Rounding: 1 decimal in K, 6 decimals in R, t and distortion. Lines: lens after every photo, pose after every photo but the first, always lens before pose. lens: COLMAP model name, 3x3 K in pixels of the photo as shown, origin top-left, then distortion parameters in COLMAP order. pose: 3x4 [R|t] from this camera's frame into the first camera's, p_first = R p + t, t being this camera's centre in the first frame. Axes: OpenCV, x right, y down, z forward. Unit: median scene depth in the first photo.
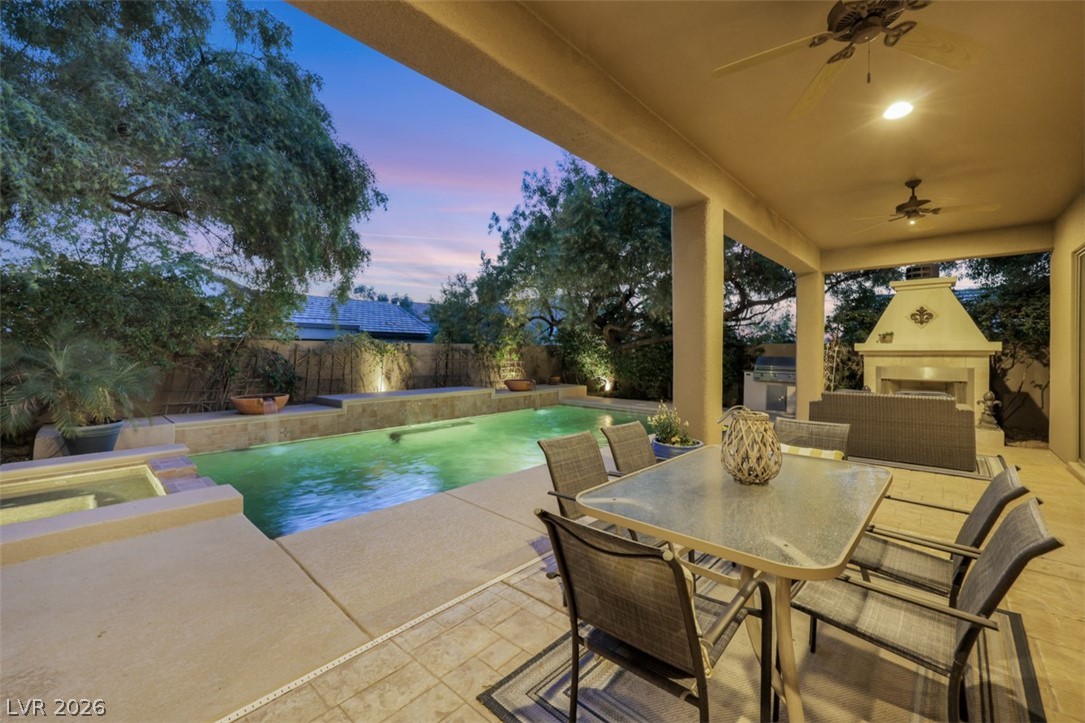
lens RADIAL K [[438.6, 0, 539.7], [0, 438.6, 351.5], [0, 0, 1]] dist [0.002982, 0.000209]
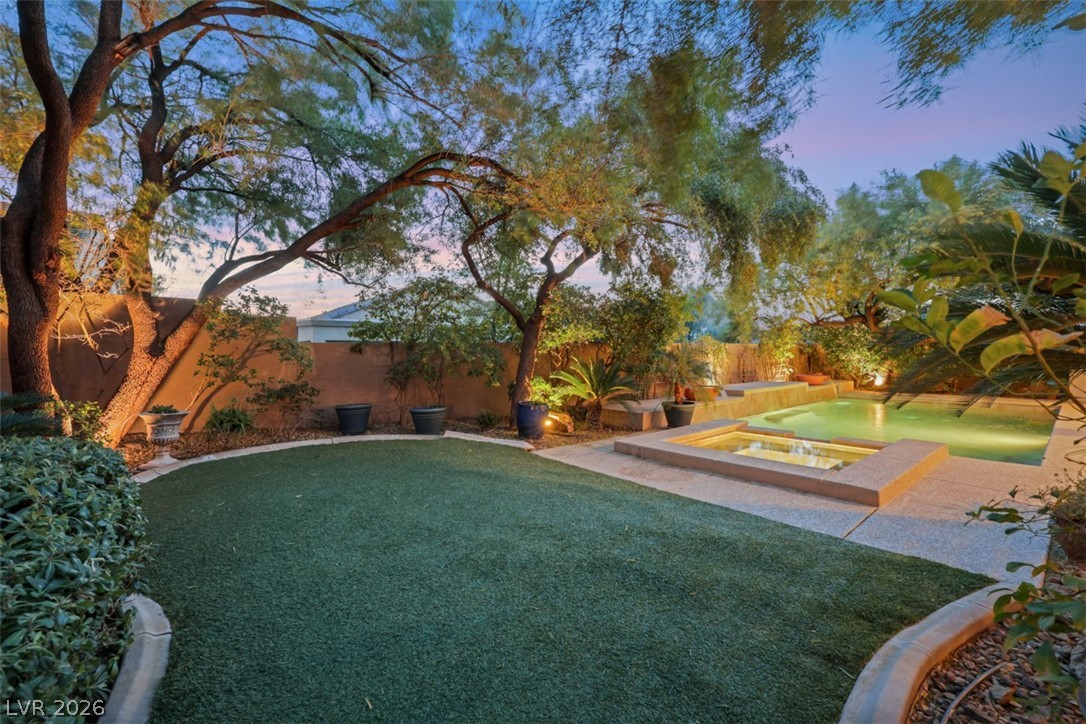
lens RADIAL K [[445.4, 0, 539.8], [0, 445.4, 359.2], [0, 0, 1]] dist [-0.002342, -0.000300]
pose [[0.991257, -0.013786, -0.131221, -0.836583], [0.015294, 0.999828, 0.010488, 0.003454], [0.131054, -0.012403, 0.991298, -0.291867]]
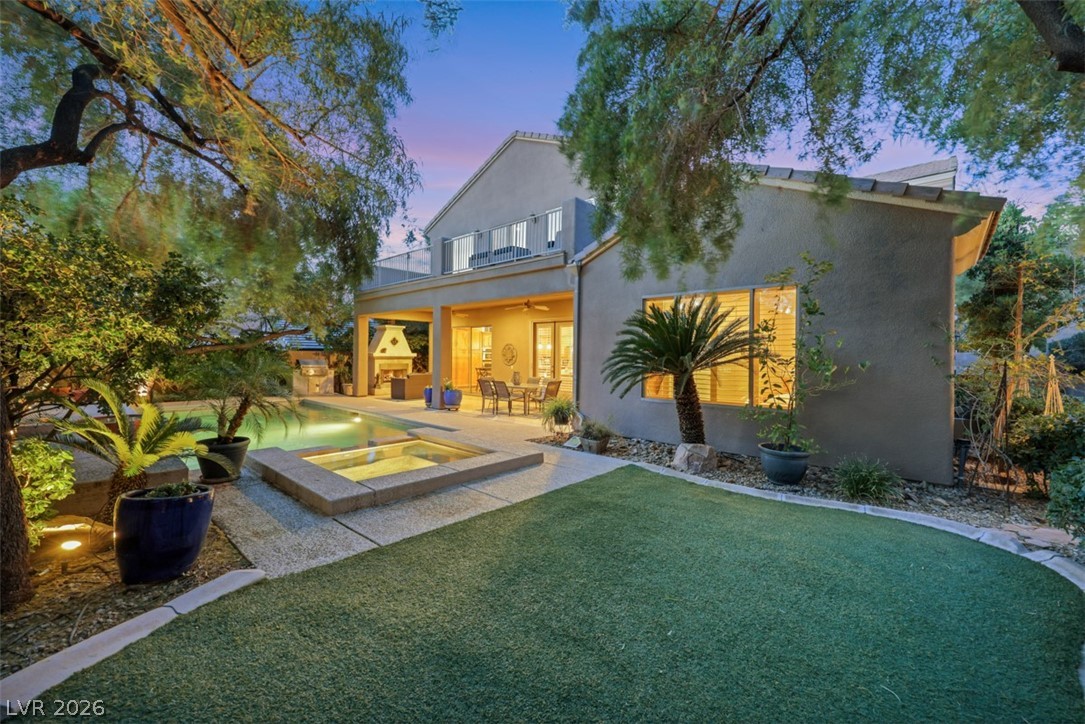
lens RADIAL K [[438.6, 0, 539.7], [0, 438.6, 352.0], [0, 0, 1]] dist [0.002982, 0.000209]
pose [[-0.003908, 0.006219, 0.999973, -1.300669], [-0.009885, 0.999932, -0.006258, -0.016607], [-0.999944, -0.009909, -0.003846, 0.218772]]
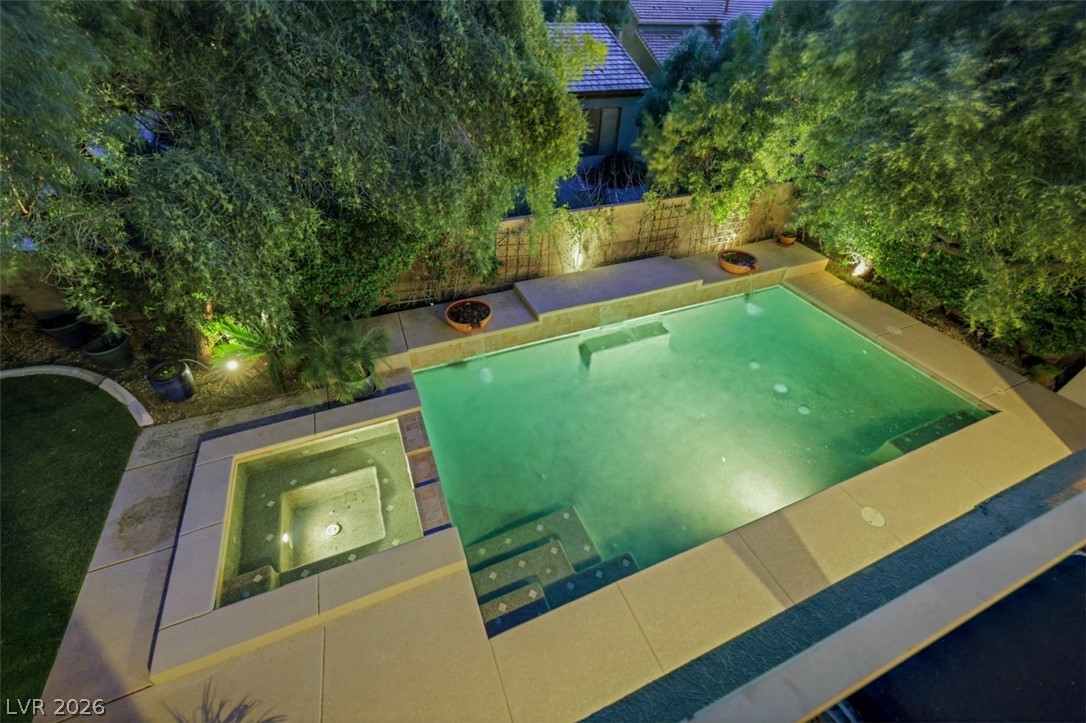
lens RADIAL K [[439.0, 0, 540.2], [0, 439.0, 351.5], [0, 0, 1]] dist [0.002982, 0.000209]
pose [[0.908282, 0.278597, -0.312101, -0.110782], [-0.018521, 0.772060, 0.635279, -0.454865], [0.417948, -0.571233, 0.706409, 0.246169]]
